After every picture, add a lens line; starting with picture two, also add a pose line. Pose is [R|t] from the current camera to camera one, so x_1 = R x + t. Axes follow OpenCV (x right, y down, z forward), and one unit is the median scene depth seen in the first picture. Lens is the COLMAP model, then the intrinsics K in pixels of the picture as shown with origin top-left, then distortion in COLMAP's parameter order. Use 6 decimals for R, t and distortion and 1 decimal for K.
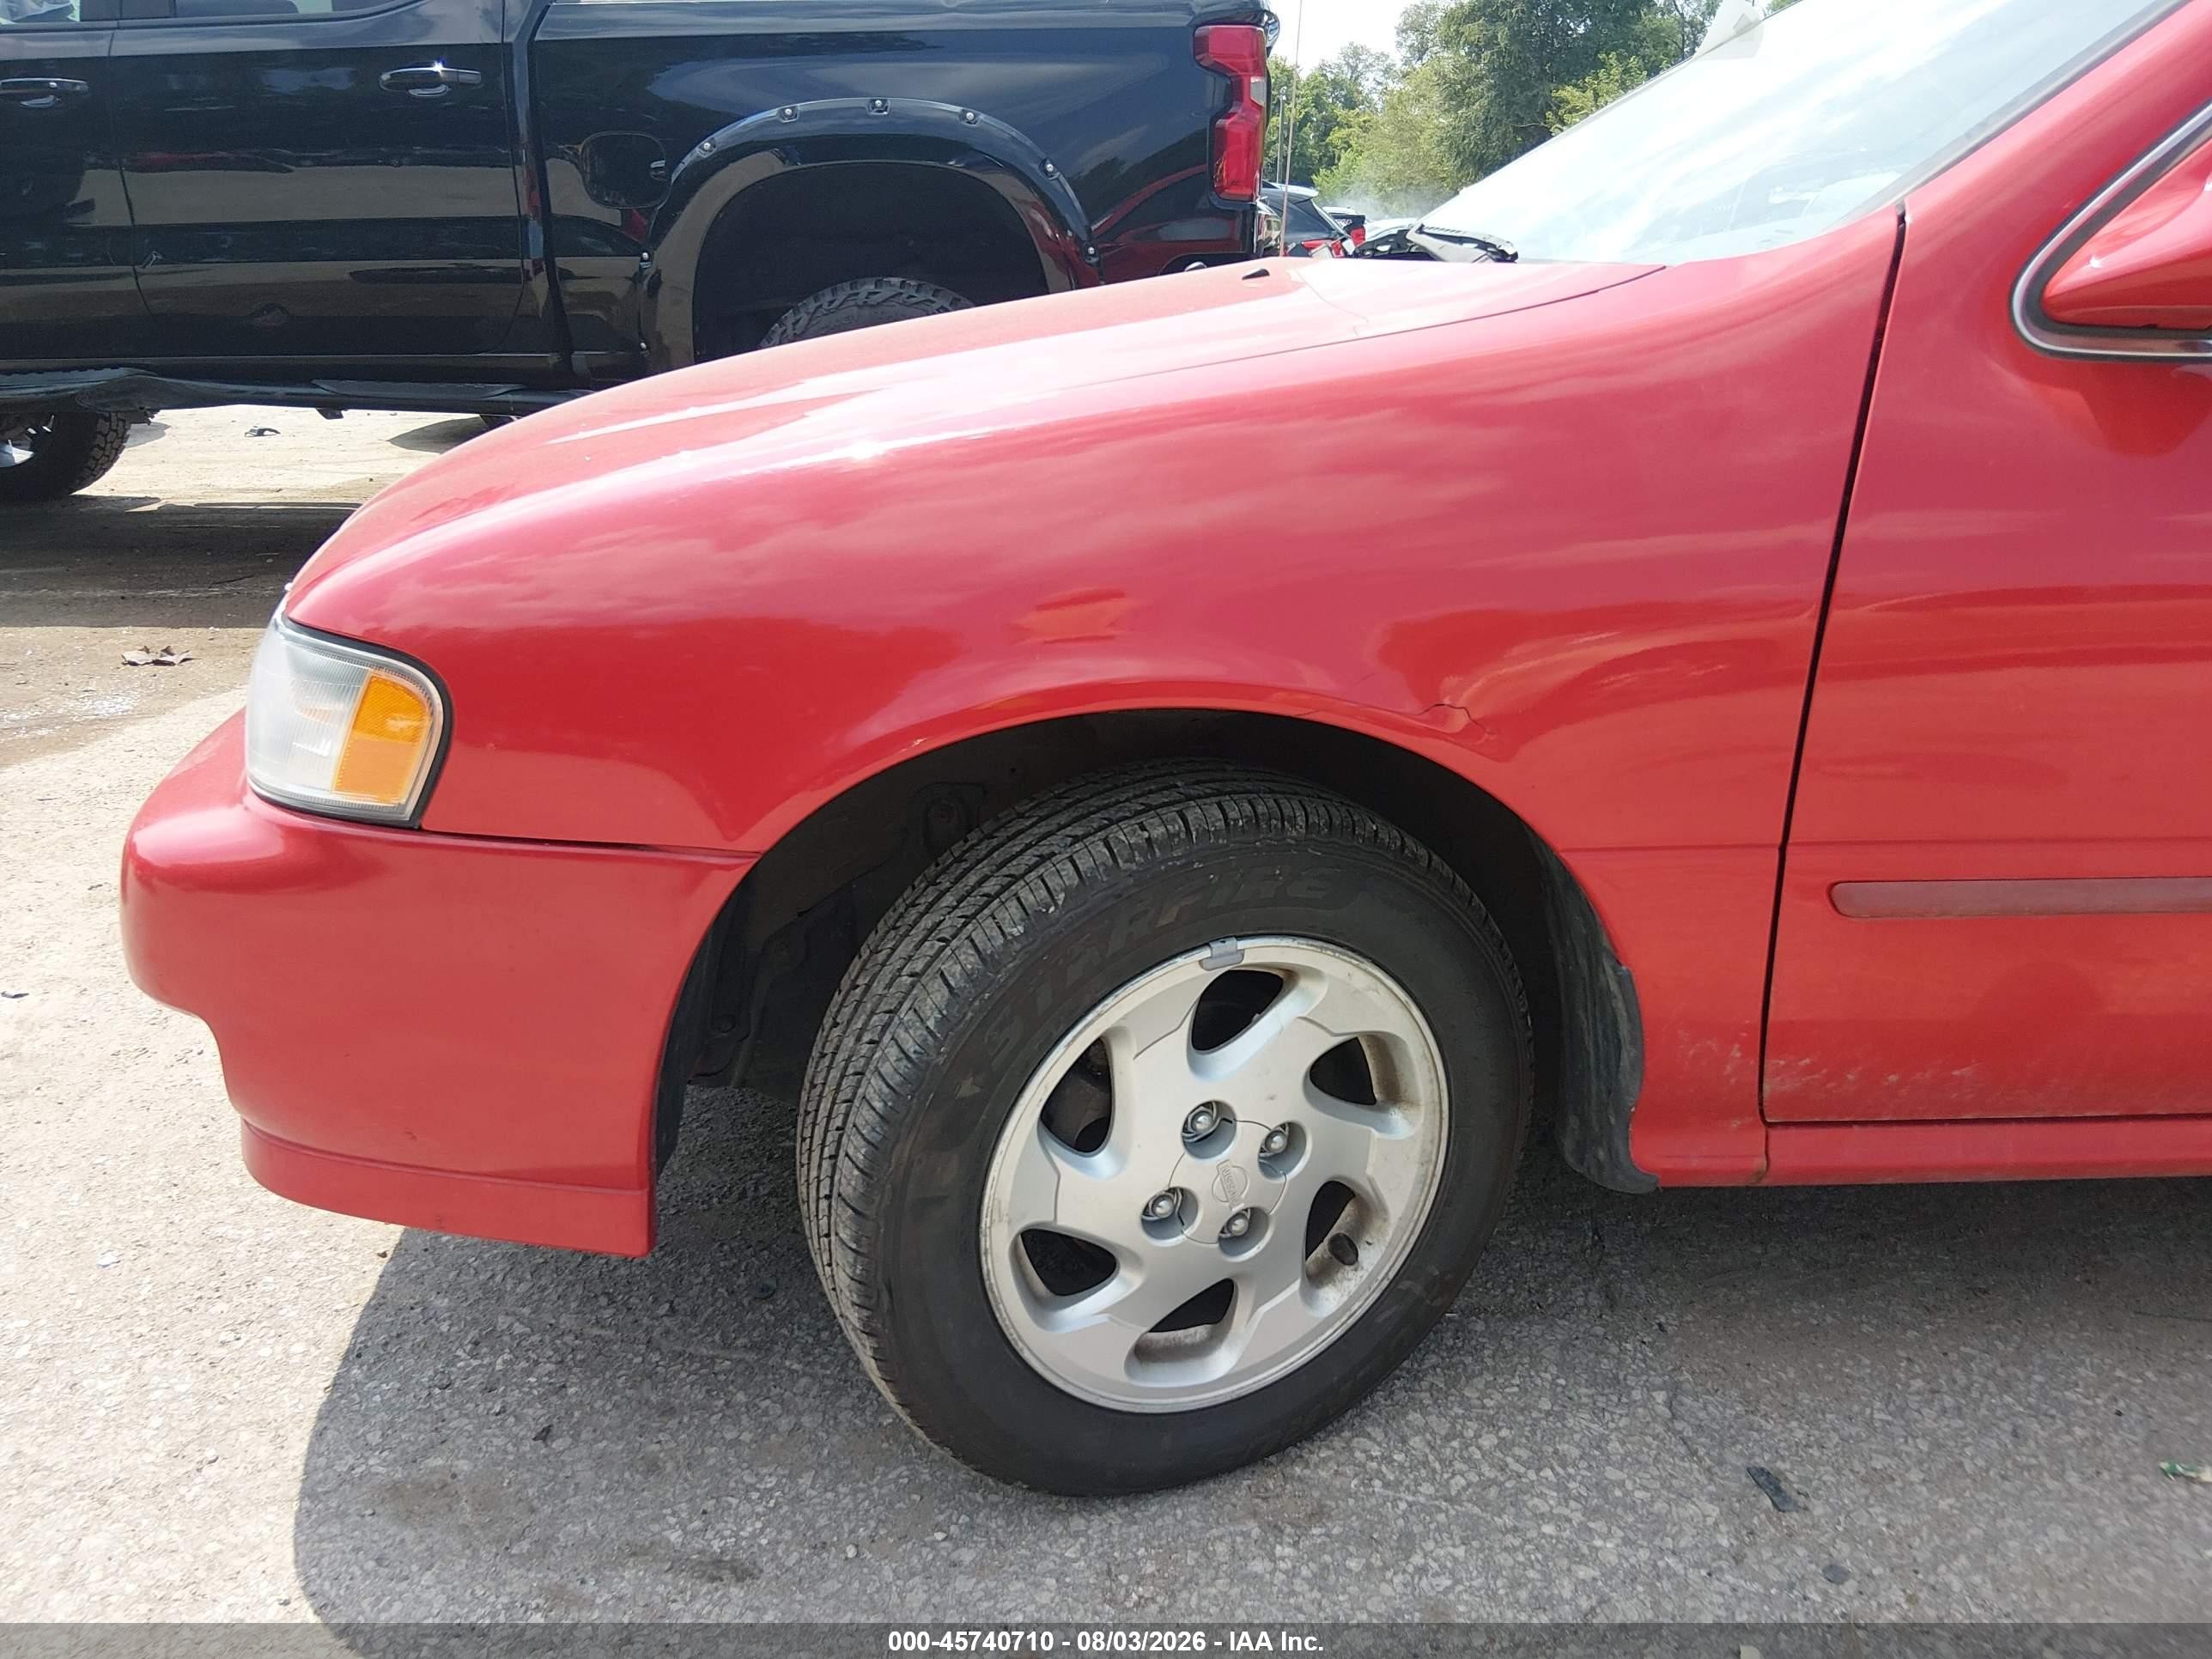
lens RADIAL K [[1679.4, 0, 1051.2], [0, 1679.4, 862.4], [0, 0, 1]] dist [0.076263, -0.151313]
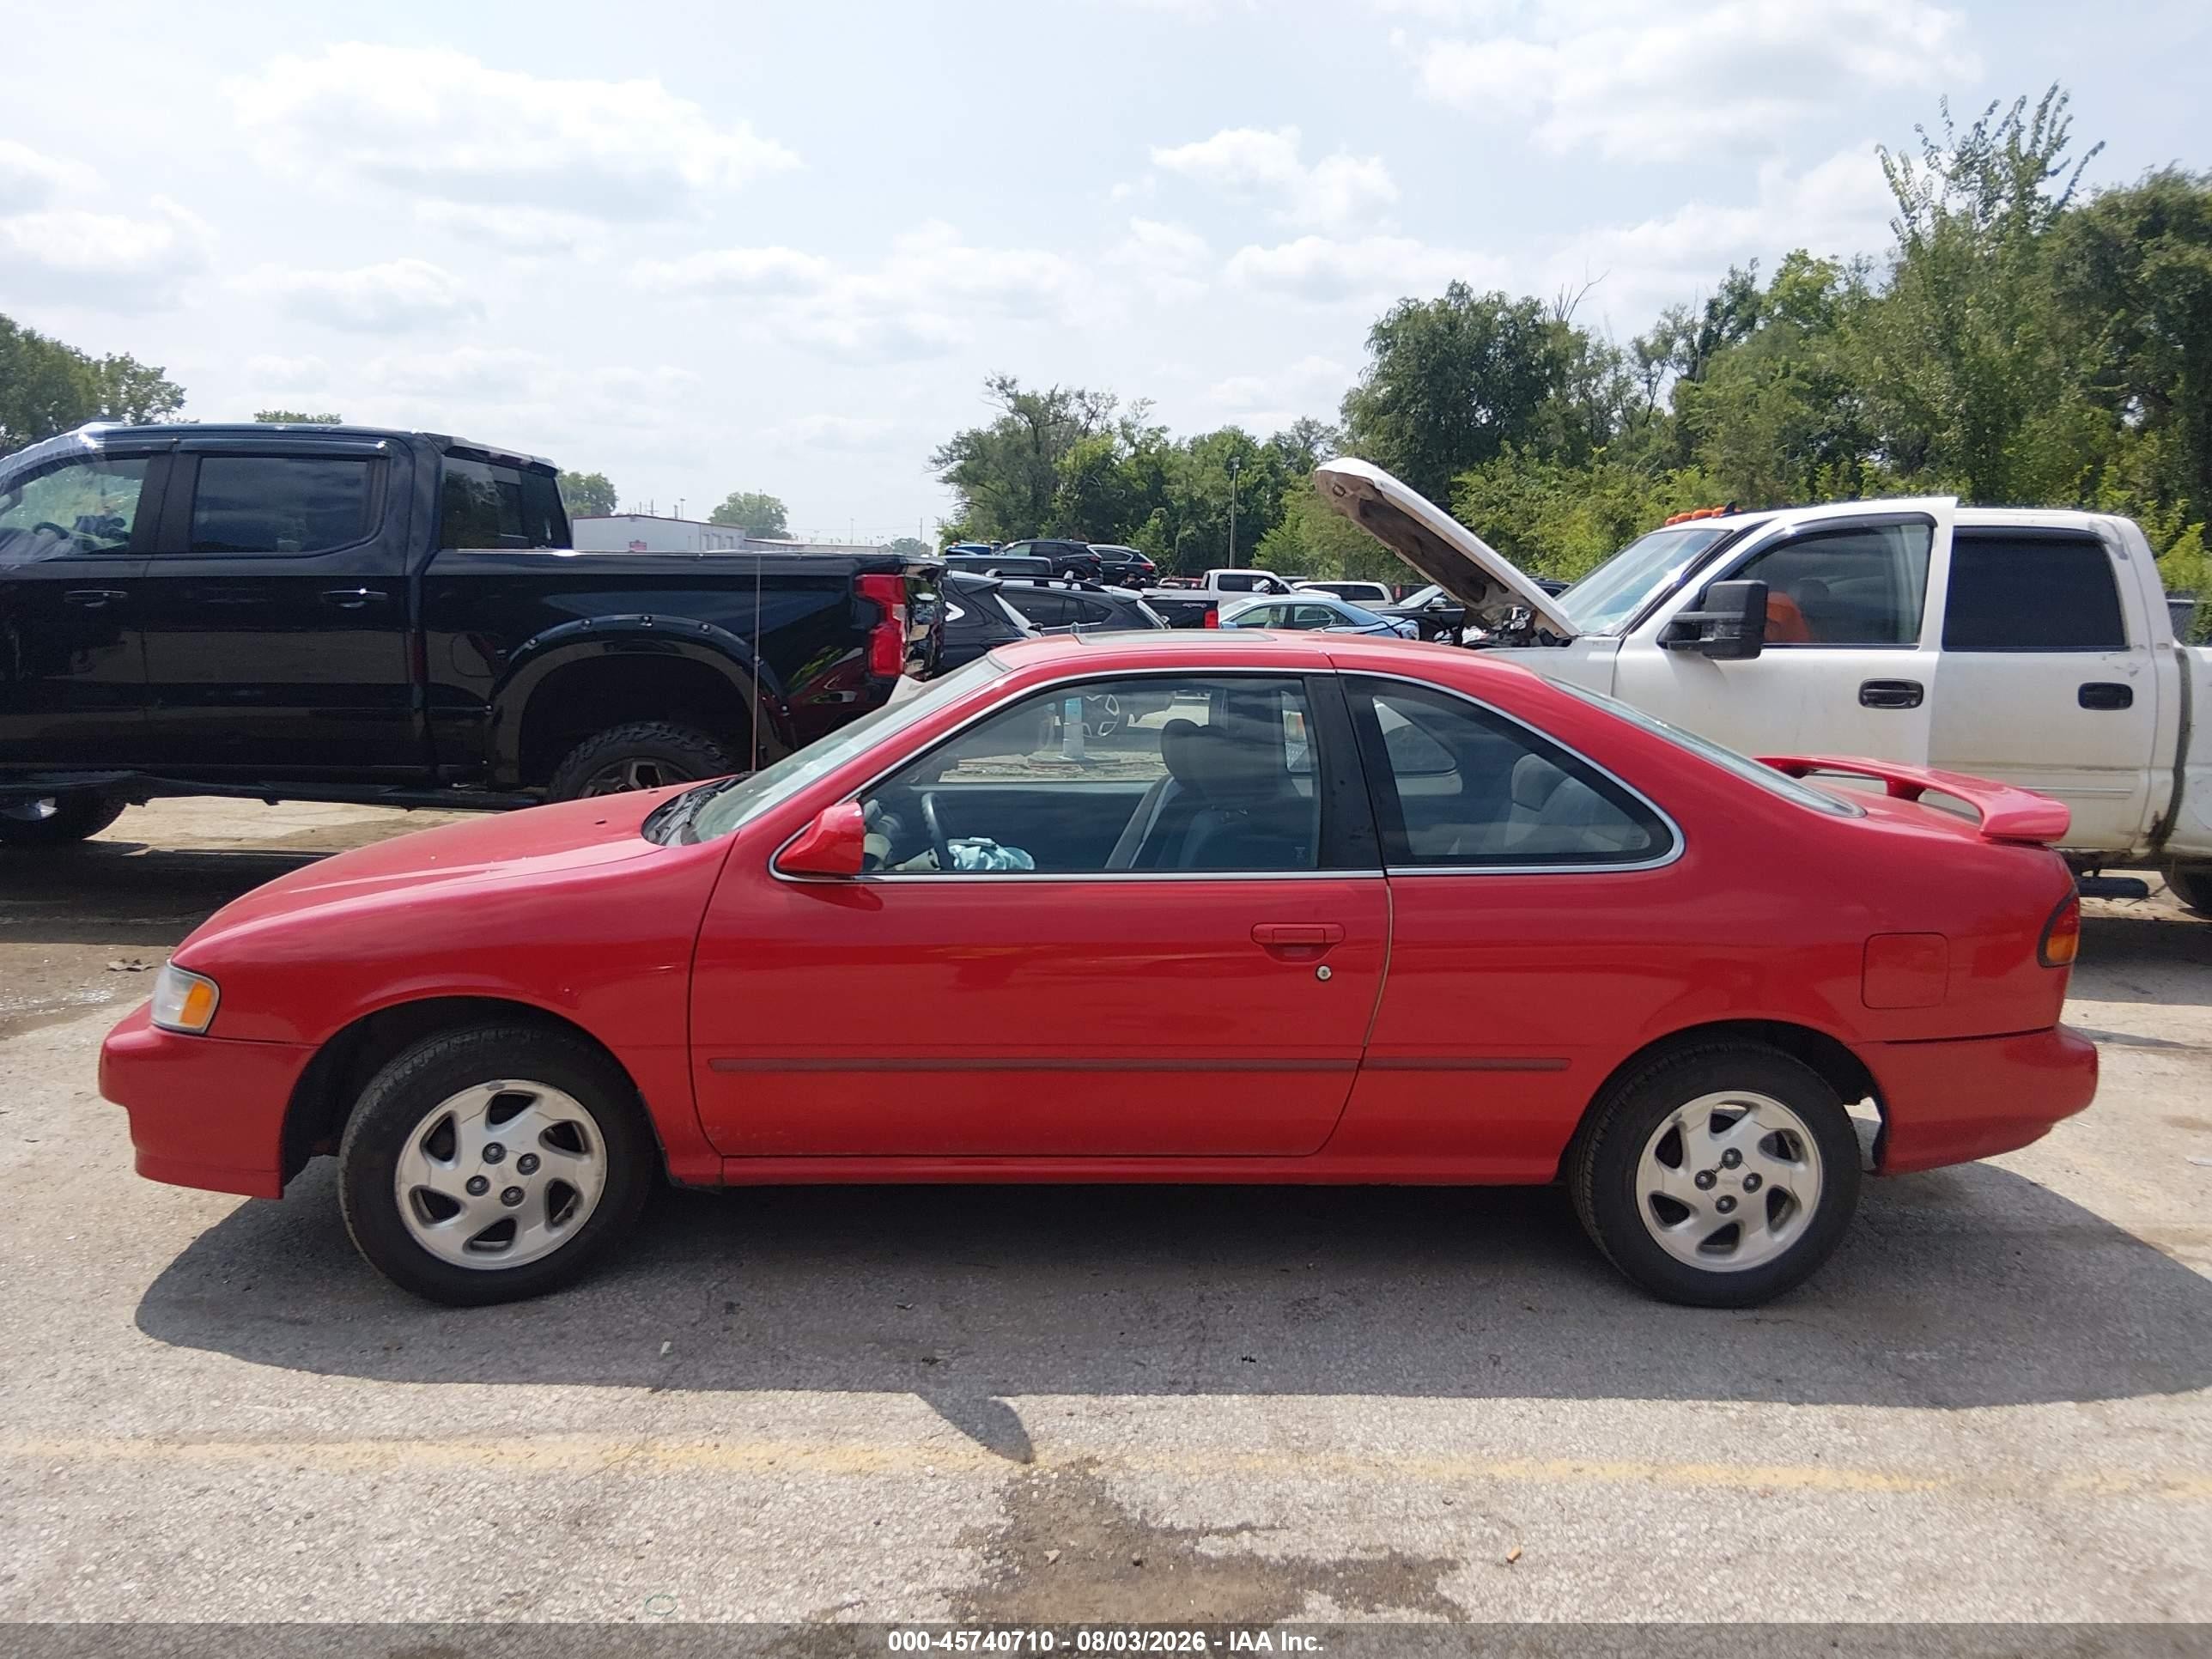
lens RADIAL K [[1725.1, 0, 1100.9], [0, 1725.1, 824.6], [0, 0, 1]] dist [0.065228, -0.127432]
pose [[0.999657, 0.016074, 0.020679, 0.594567], [-0.011584, 0.979450, -0.201356, 0.113926], [-0.023491, 0.201047, 0.979300, -1.103855]]
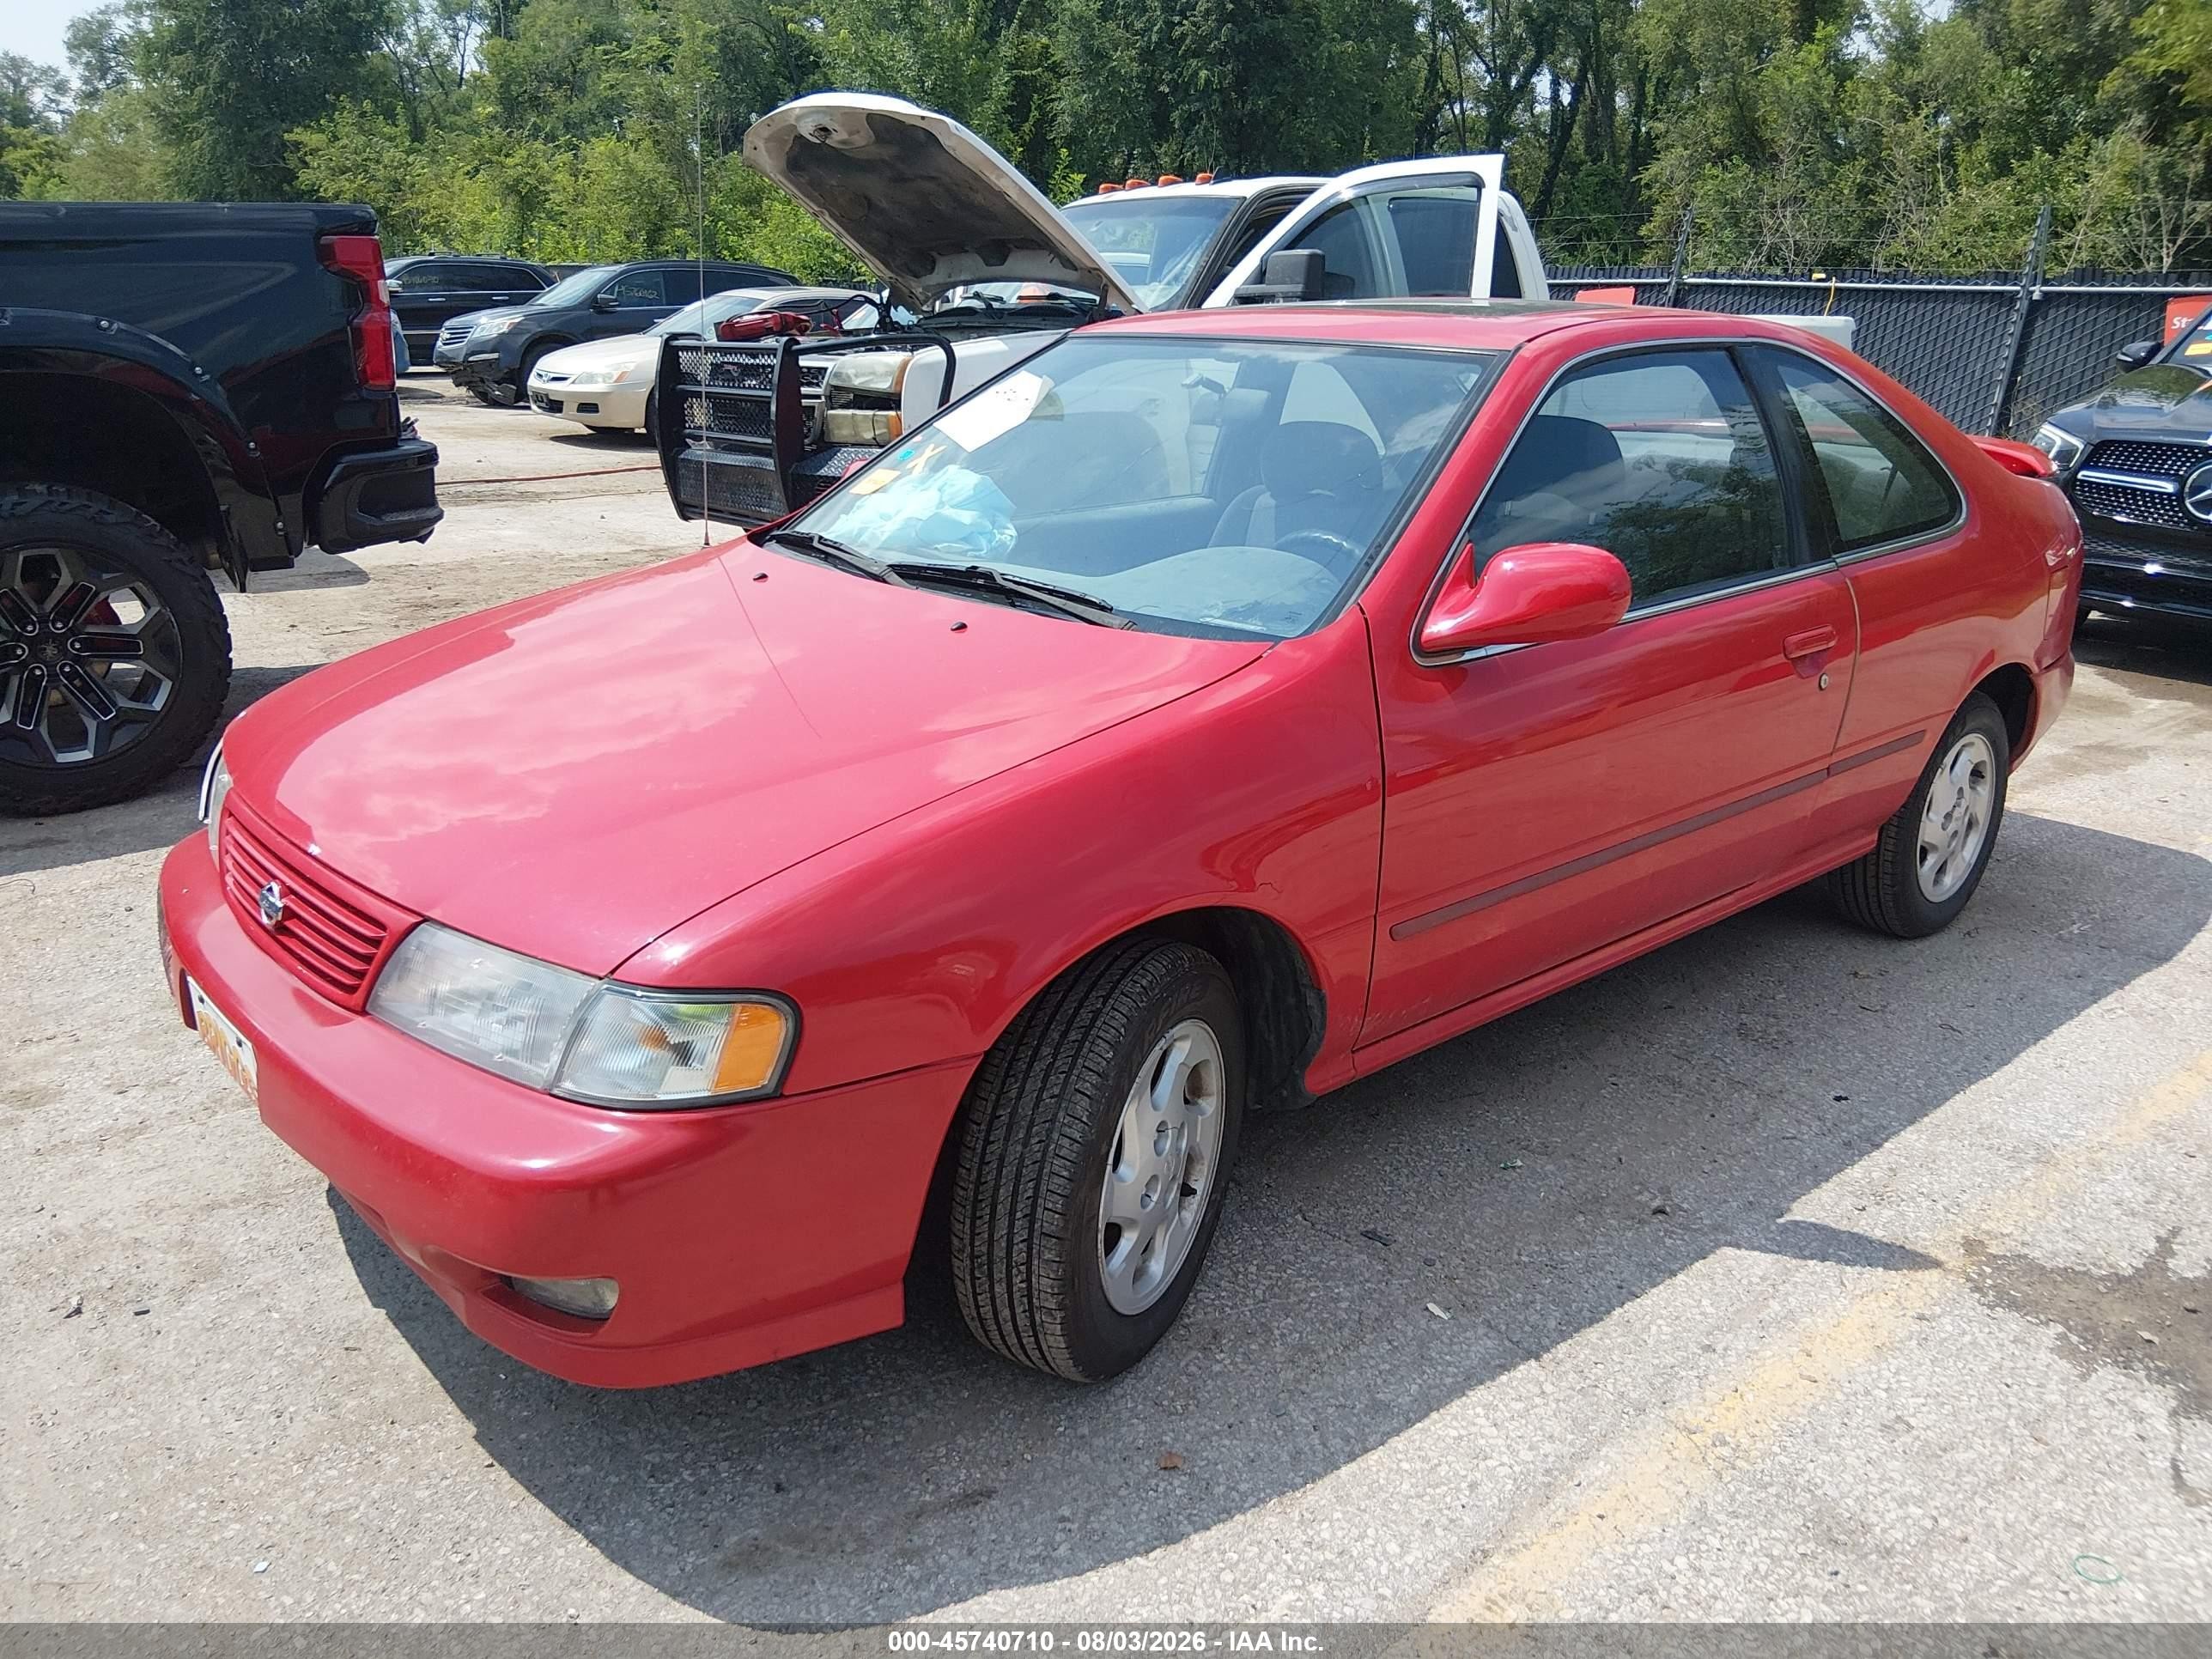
lens RADIAL K [[1783.5, 0, 1119.3], [0, 1783.5, 770.7], [0, 0, 1]] dist [0.003083, -0.024598]
pose [[0.757156, -0.164657, 0.632141, -0.620268], [0.209687, 0.977762, 0.003526, -0.136227], [-0.618664, 0.129882, 0.774845, -0.283892]]
